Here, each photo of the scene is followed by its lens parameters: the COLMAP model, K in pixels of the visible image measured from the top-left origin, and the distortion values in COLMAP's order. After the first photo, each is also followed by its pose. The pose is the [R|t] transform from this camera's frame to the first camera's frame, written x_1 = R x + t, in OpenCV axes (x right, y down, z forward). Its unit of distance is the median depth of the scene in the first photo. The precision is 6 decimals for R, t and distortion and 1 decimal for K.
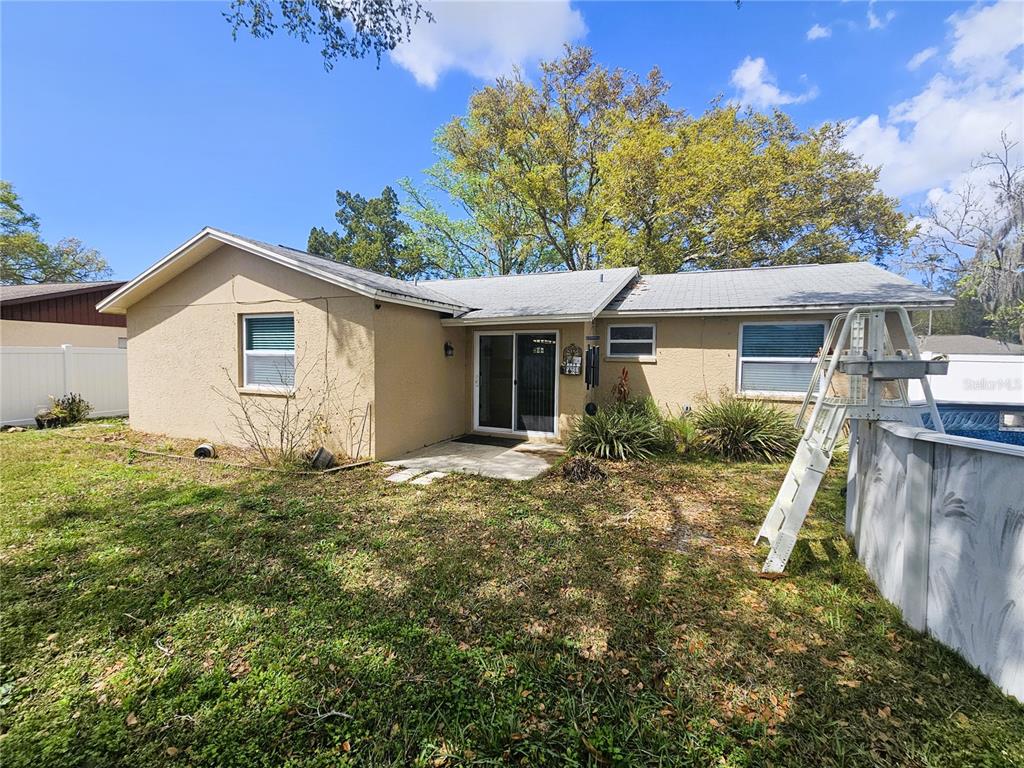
lens RADIAL K [[441.8, 0, 509.9], [0, 441.8, 378.1], [0, 0, 1]] dist [-0.000059, 0.000001]
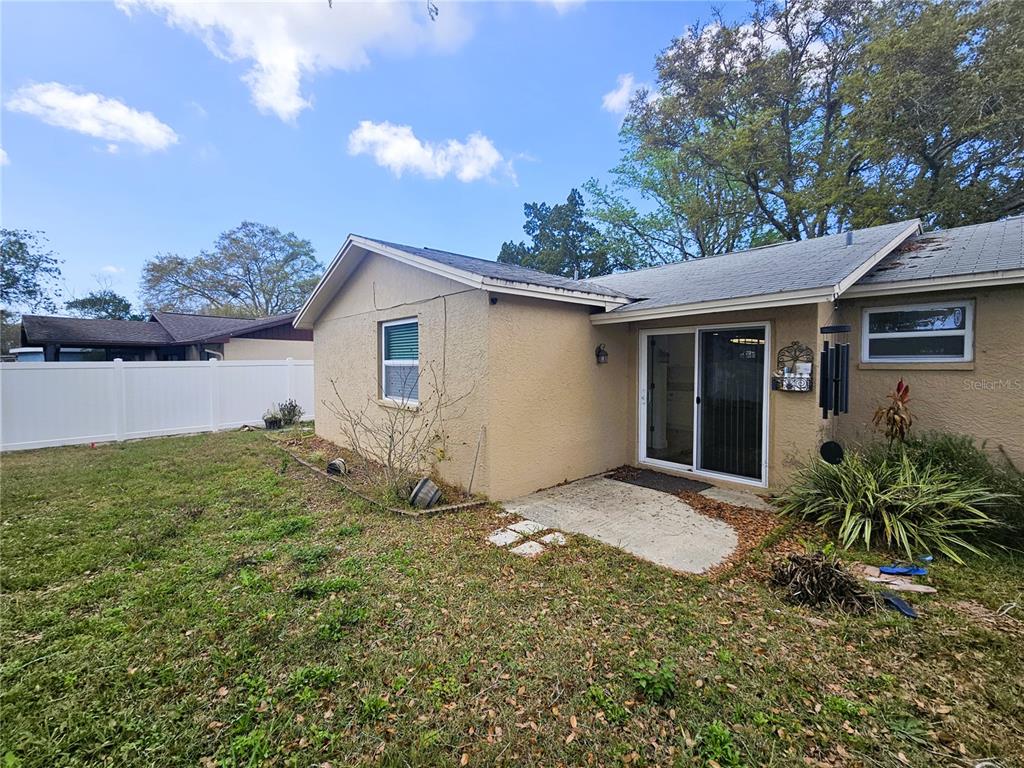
lens RADIAL K [[441.8, 0, 509.9], [0, 441.8, 378.1], [0, 0, 1]] dist [-0.000059, 0.000001]
pose [[0.904510, 0.001207, -0.426450, 0.041981], [-0.008840, 0.999834, -0.015921, -0.012171], [0.426360, 0.018171, 0.904371, 0.252958]]
